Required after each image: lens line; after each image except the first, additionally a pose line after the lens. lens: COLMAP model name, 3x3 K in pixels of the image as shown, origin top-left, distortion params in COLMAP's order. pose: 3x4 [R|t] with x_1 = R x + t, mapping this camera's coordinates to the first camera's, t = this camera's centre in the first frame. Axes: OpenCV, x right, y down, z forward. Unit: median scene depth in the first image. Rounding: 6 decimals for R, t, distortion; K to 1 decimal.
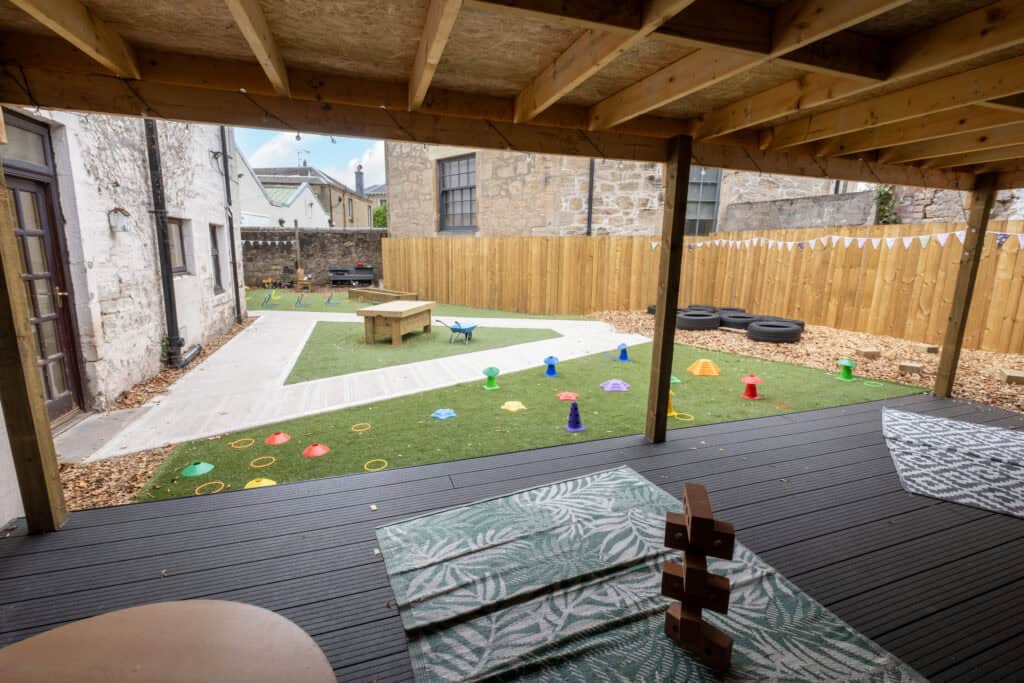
lens RADIAL K [[447.1, 0, 512.0], [0, 447.1, 341.5], [0, 0, 1]] dist [-0.015633, 0.000136]
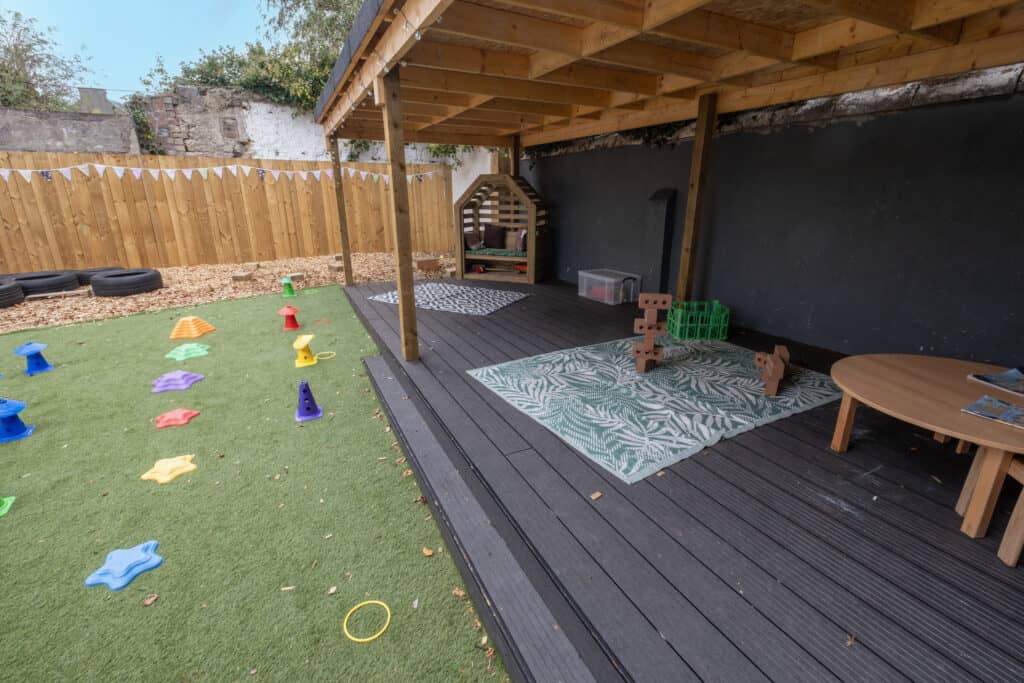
lens RADIAL K [[447.1, 0, 512.0], [0, 447.1, 341.5], [0, 0, 1]] dist [-0.015633, 0.000136]
pose [[-0.155976, -0.311294, 0.937426, -0.345500], [0.189559, 0.921968, 0.337701, -0.064386], [-0.969401, 0.230371, -0.084796, 0.421880]]
